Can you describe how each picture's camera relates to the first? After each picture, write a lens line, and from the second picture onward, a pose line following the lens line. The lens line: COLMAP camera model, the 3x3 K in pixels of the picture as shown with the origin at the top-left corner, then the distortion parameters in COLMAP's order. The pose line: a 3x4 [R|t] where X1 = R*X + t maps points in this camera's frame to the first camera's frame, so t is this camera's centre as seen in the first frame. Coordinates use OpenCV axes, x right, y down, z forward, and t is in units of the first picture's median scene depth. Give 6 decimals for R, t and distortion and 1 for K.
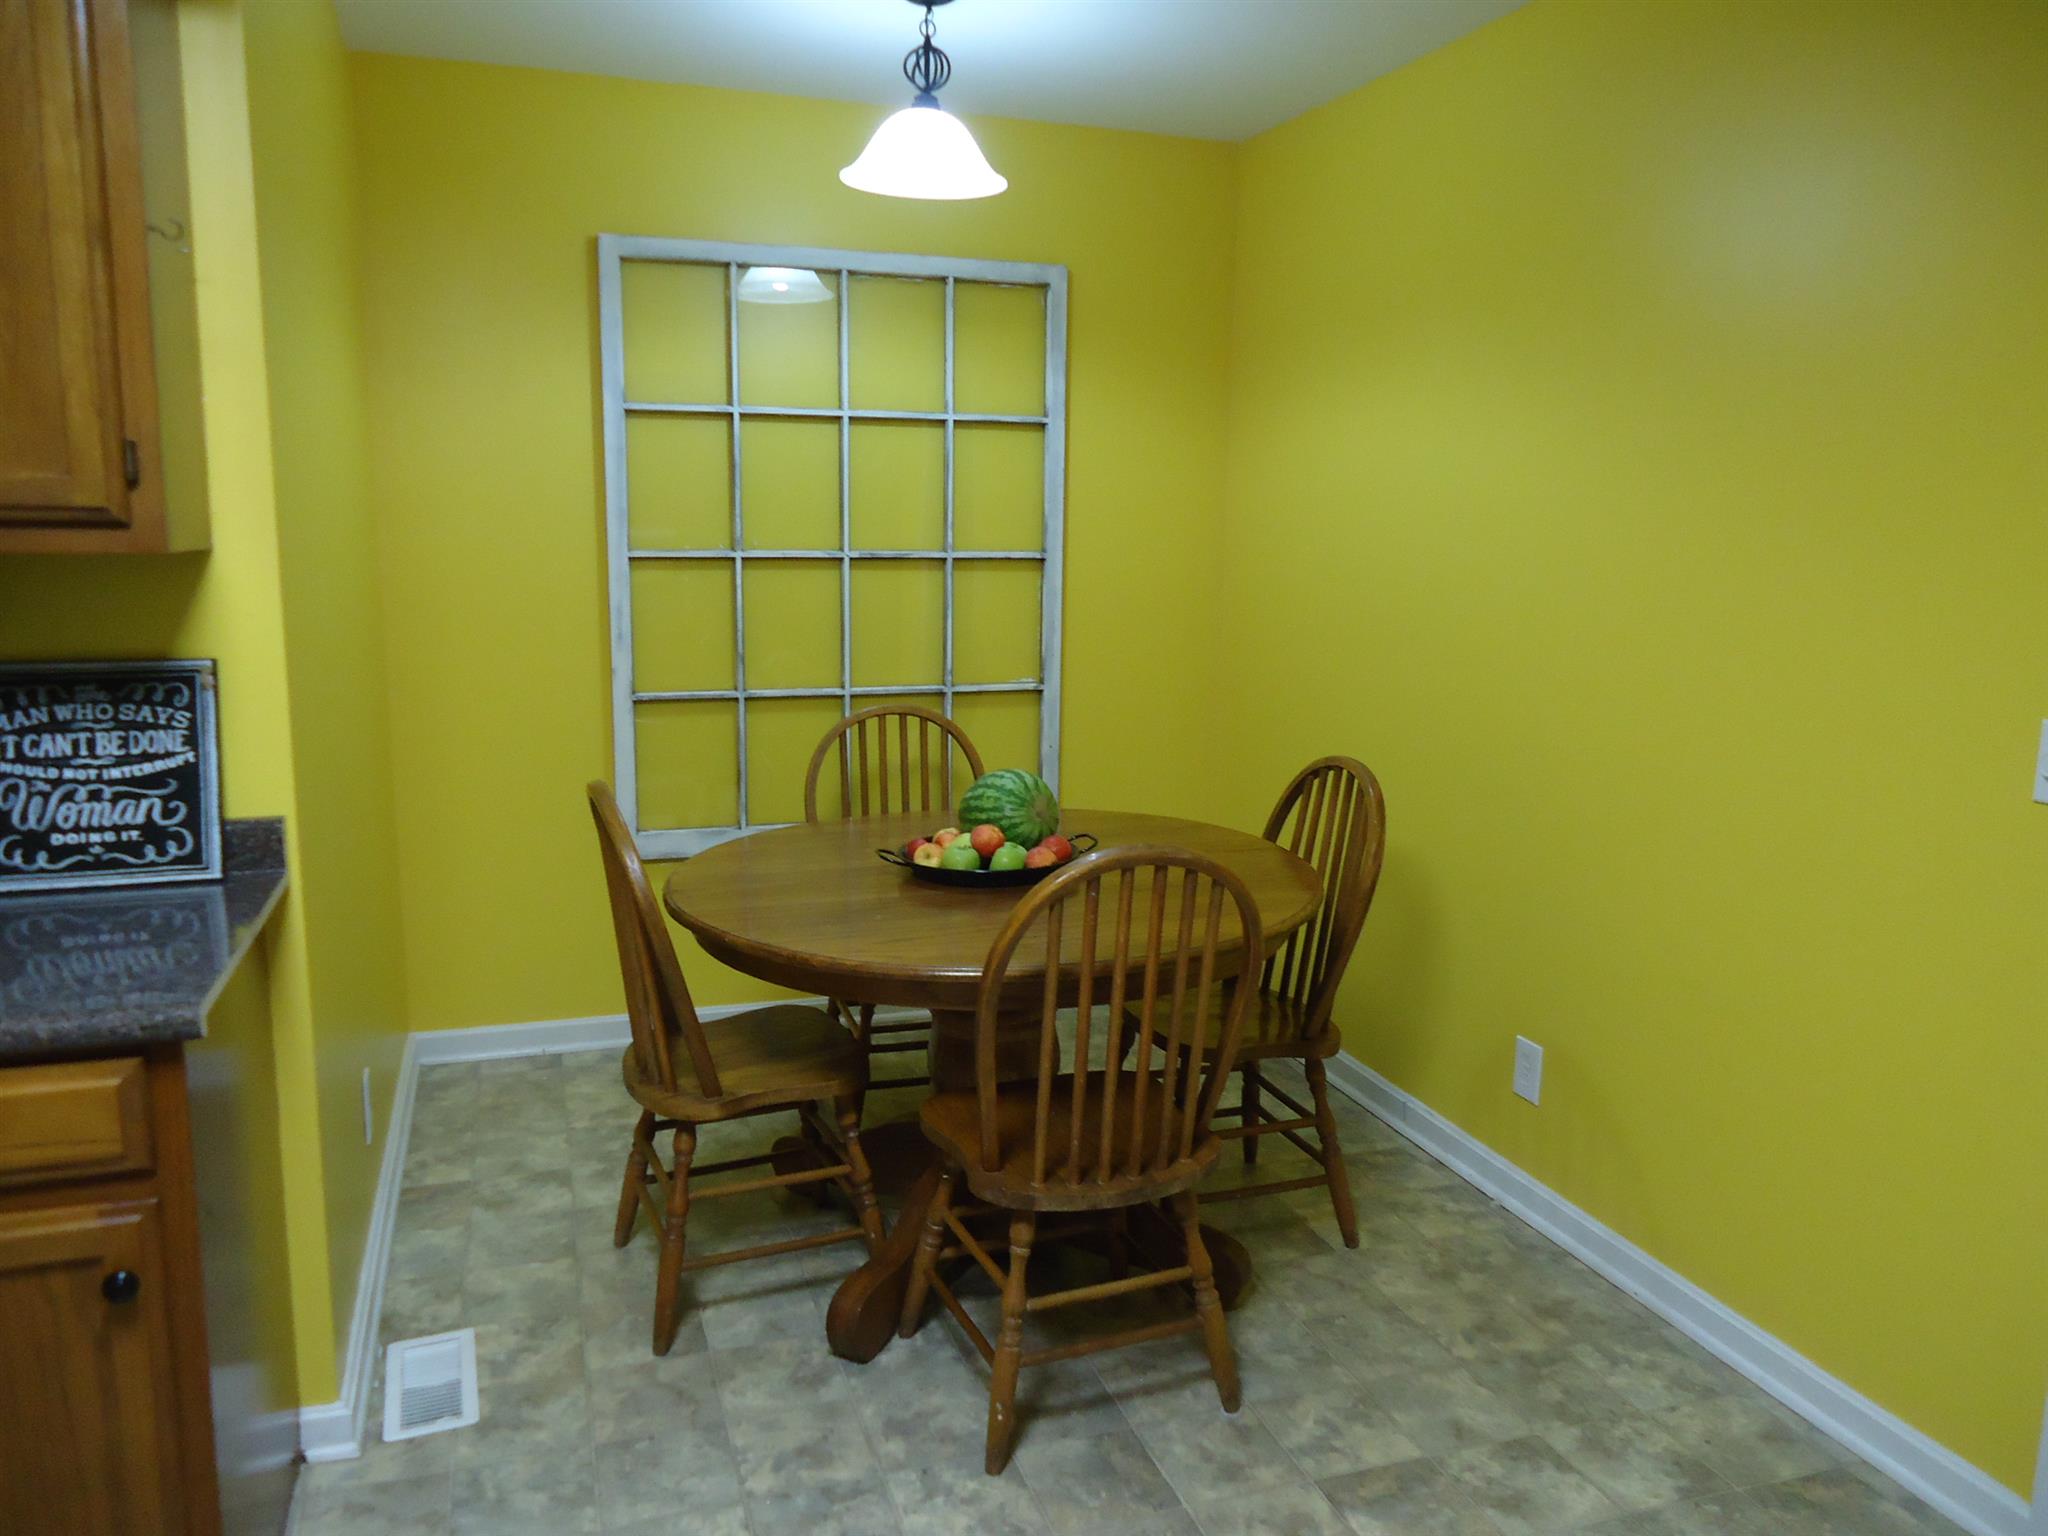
lens RADIAL K [[1447.6, 0, 1123.3], [0, 1447.6, 761.5], [0, 0, 1]] dist [-0.005443, -0.000734]
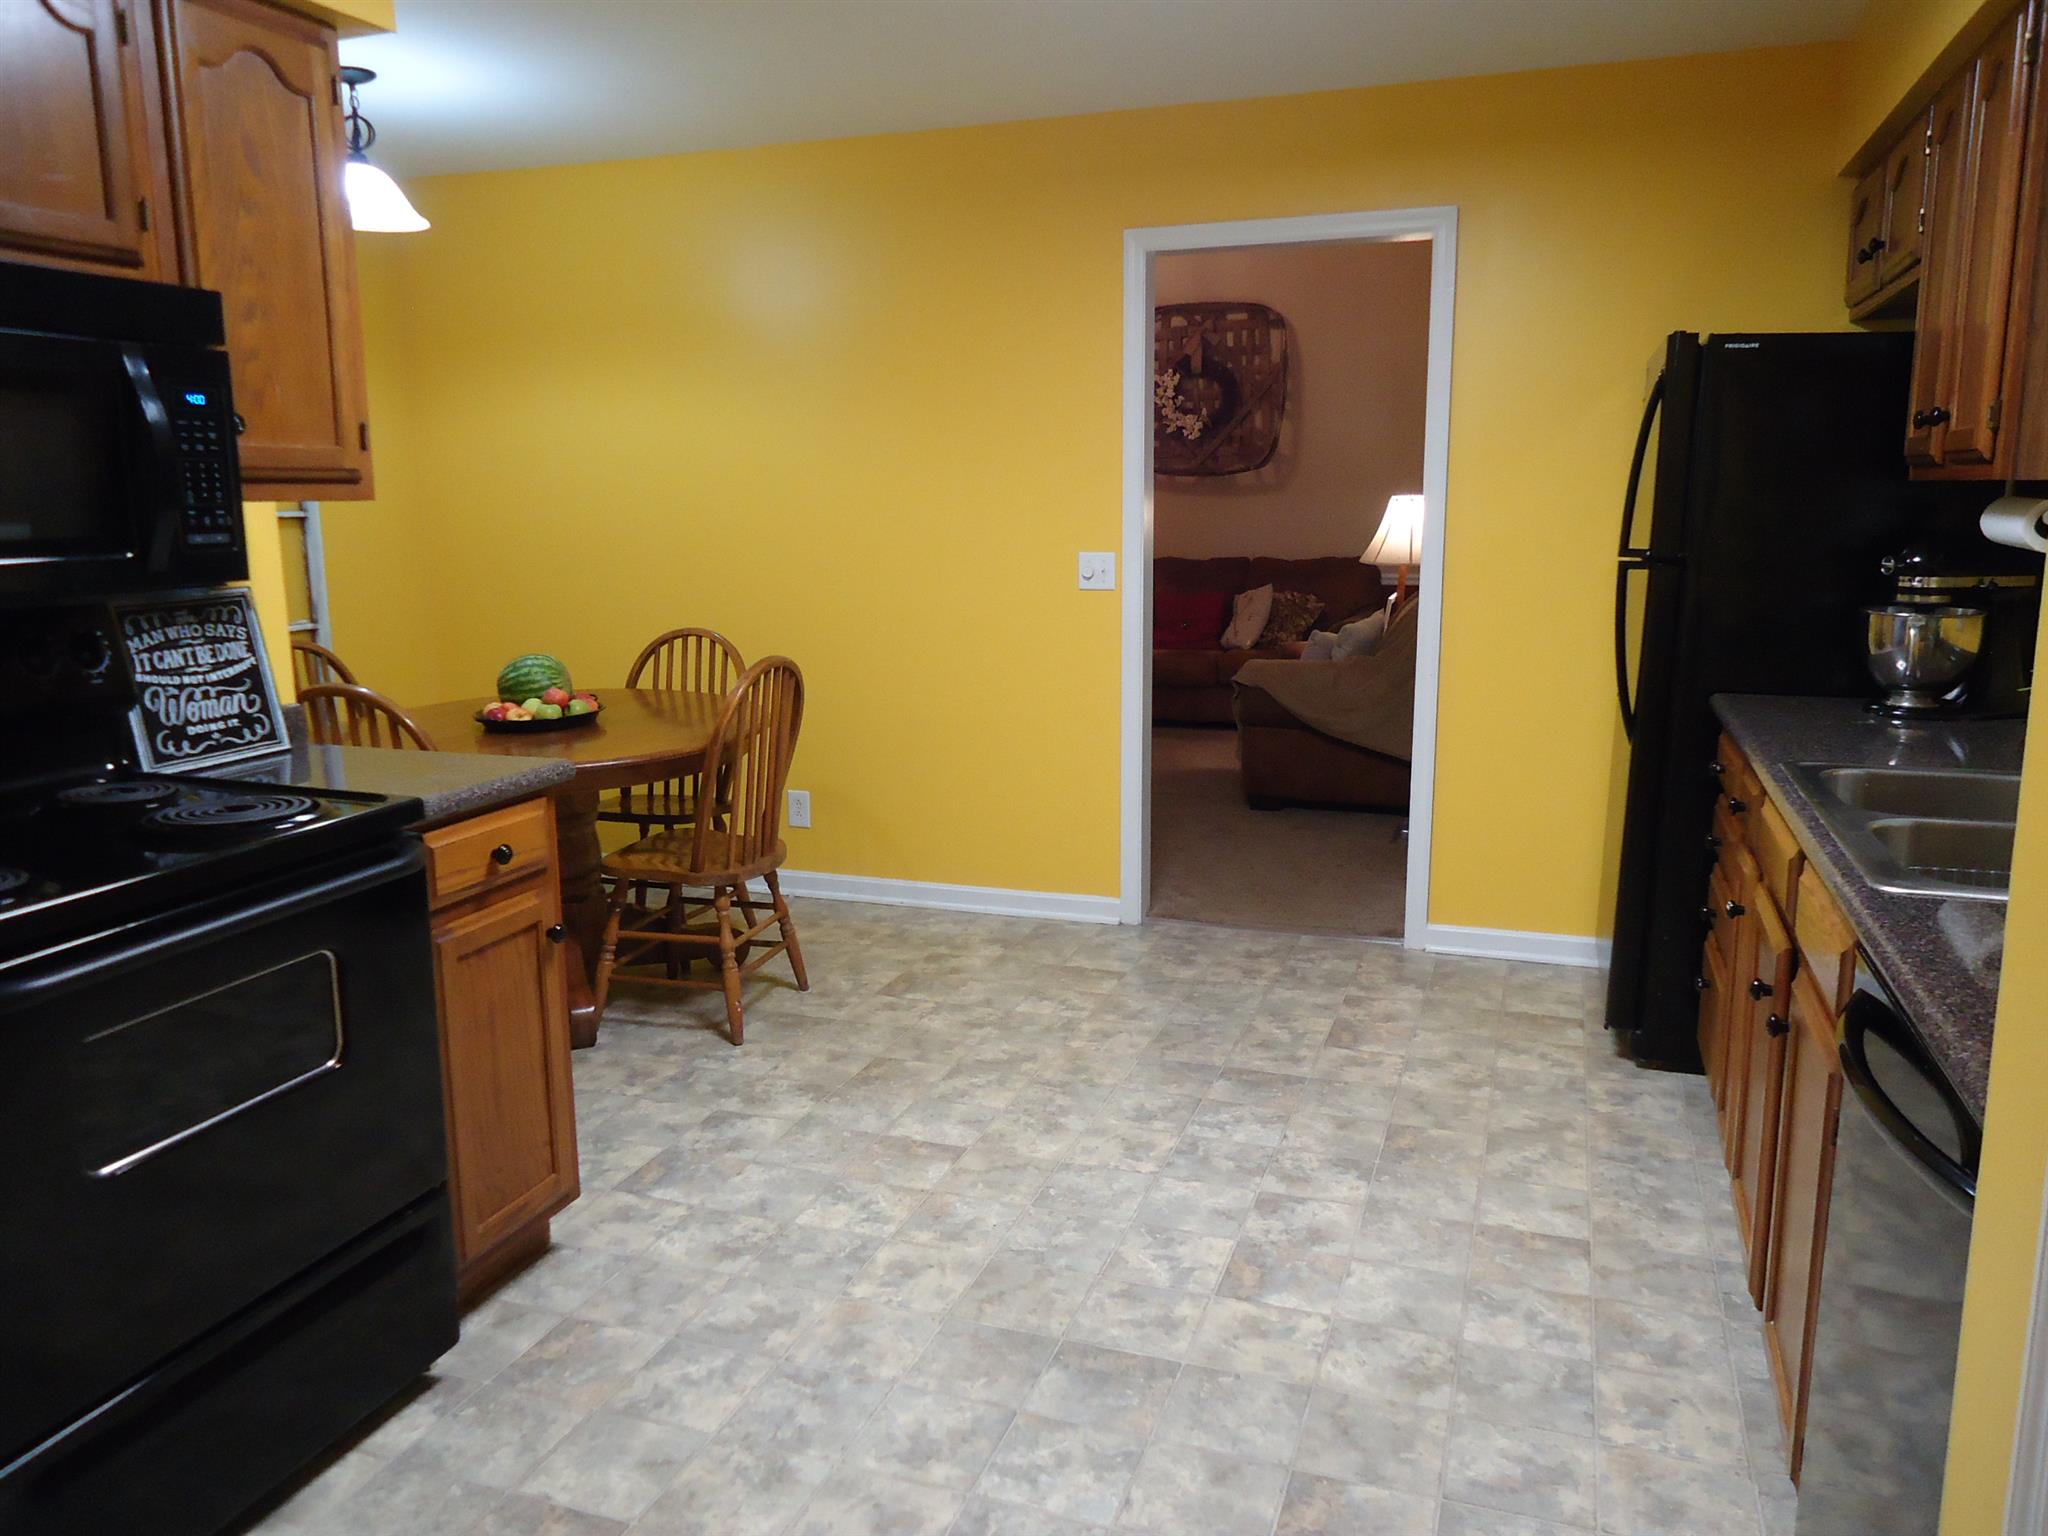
lens RADIAL K [[1513.9, 0, 1024.0], [0, 1513.9, 768.0], [0, 0, 1]] dist [0.012618, -0.003619]
pose [[0.614289, -0.164136, 0.771821, -1.304926], [0.150359, 0.984553, 0.089705, 0.075196], [-0.774623, 0.060945, 0.629480, -0.417814]]
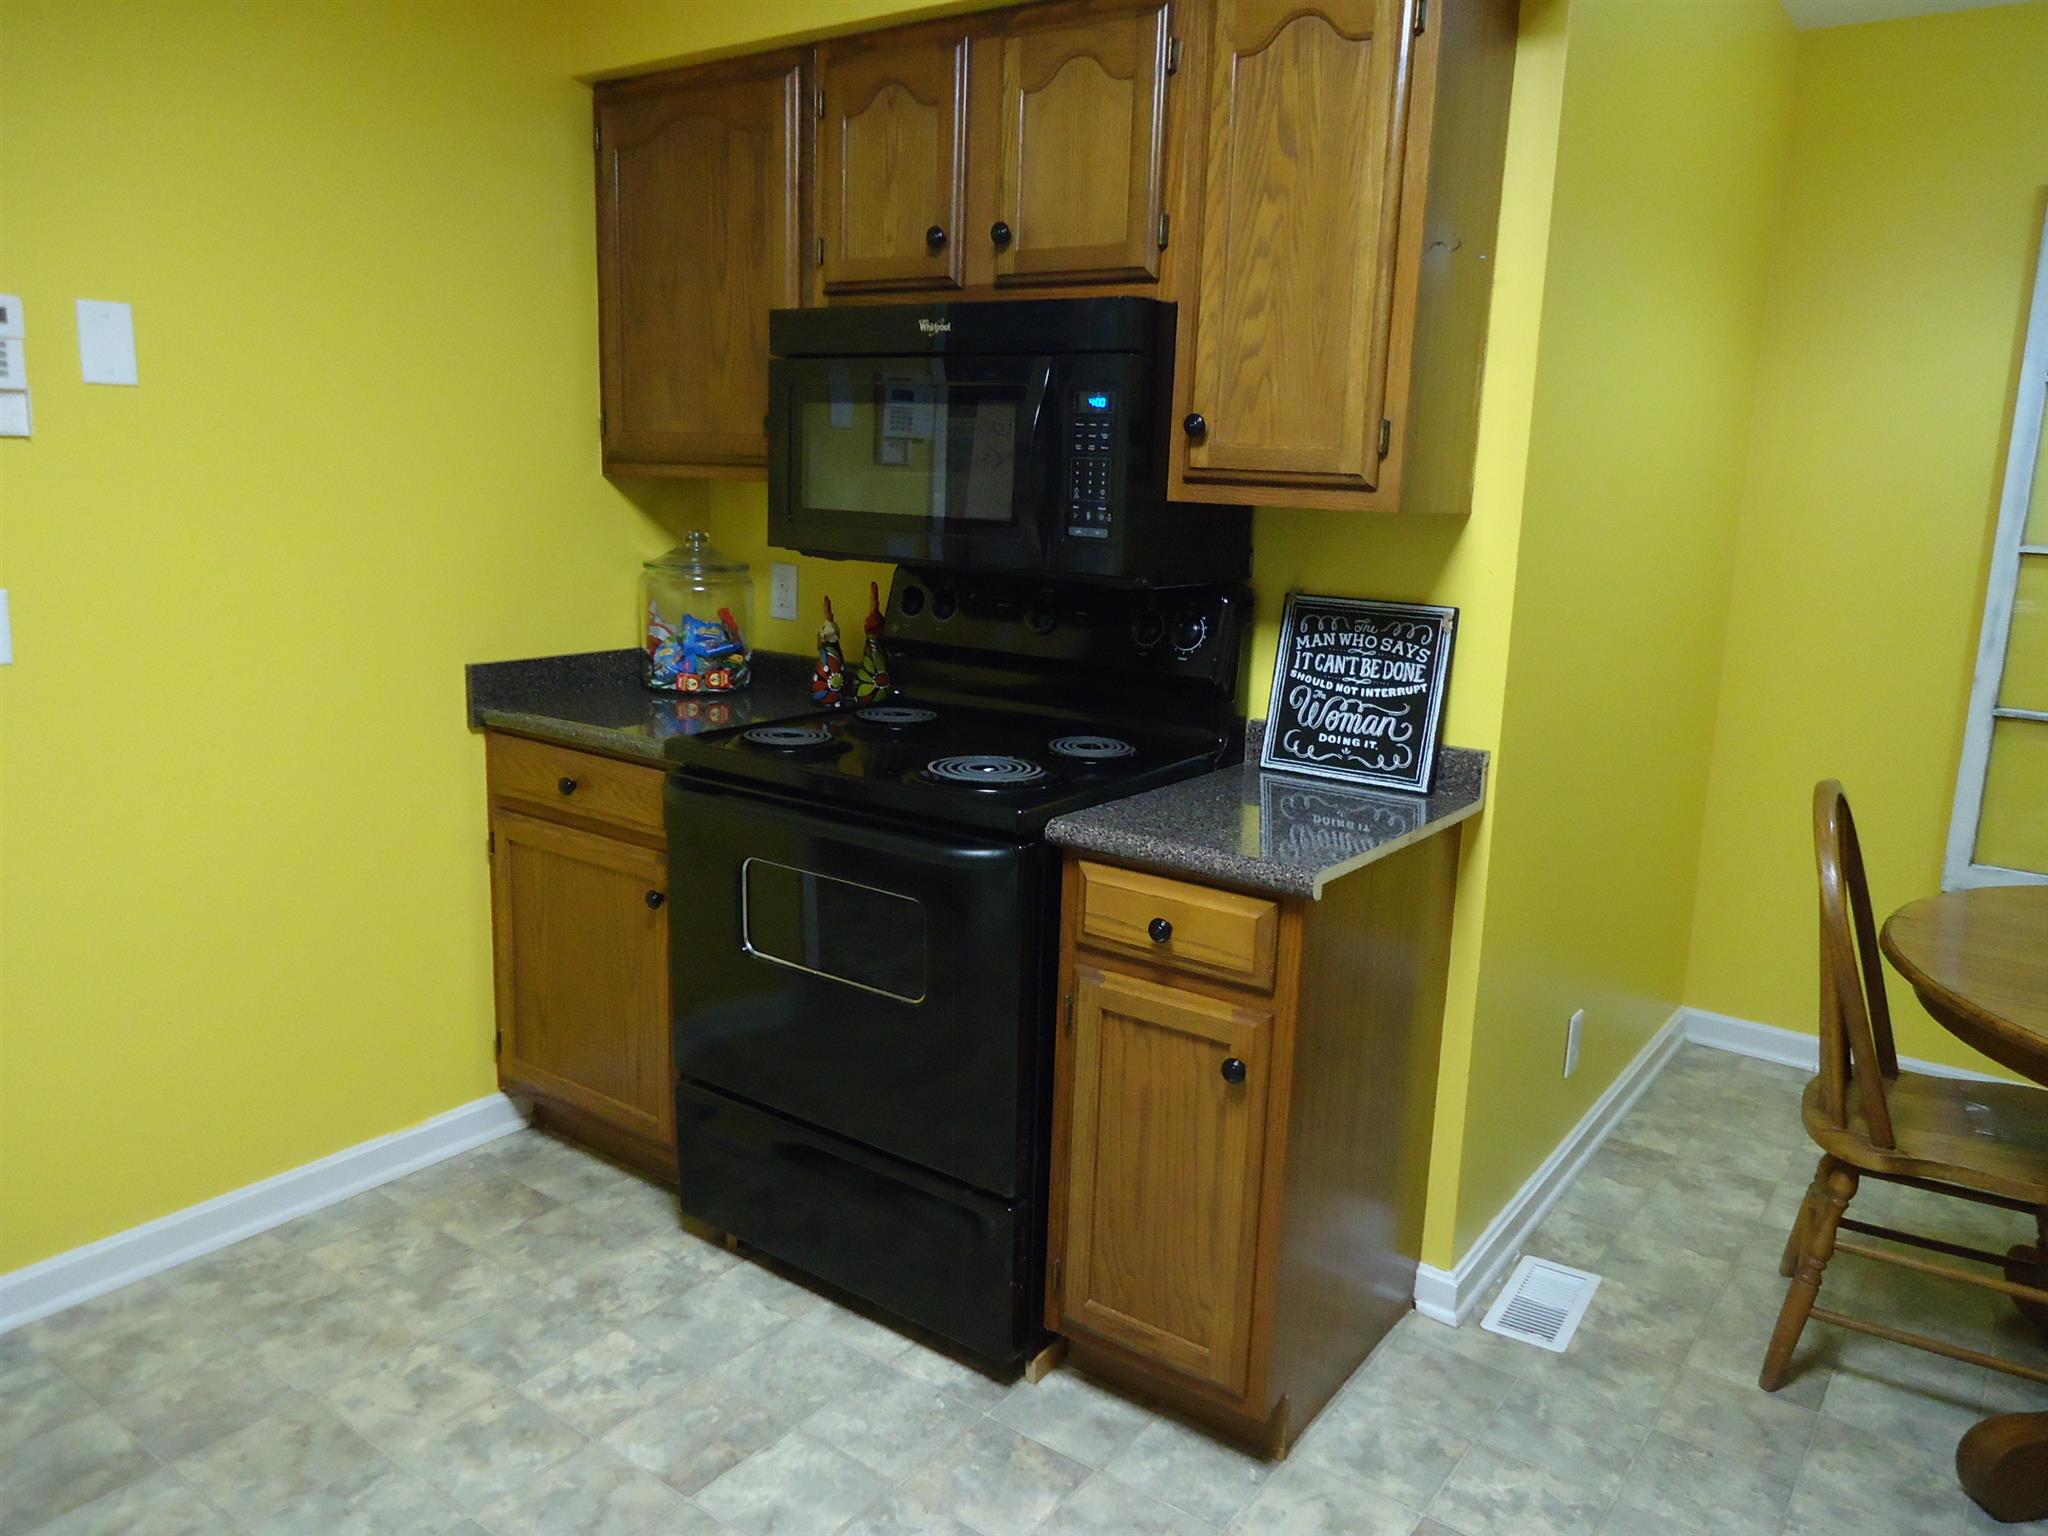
lens RADIAL K [[1432.8, 0, 999.2], [0, 1432.8, 748.9], [0, 0, 1]] dist [-0.007173, -0.001297]
pose [[0.582963, 0.166872, -0.795178, 0.095804], [-0.161957, 0.982908, 0.087534, -0.000402], [0.796194, 0.077755, 0.600025, 0.018967]]
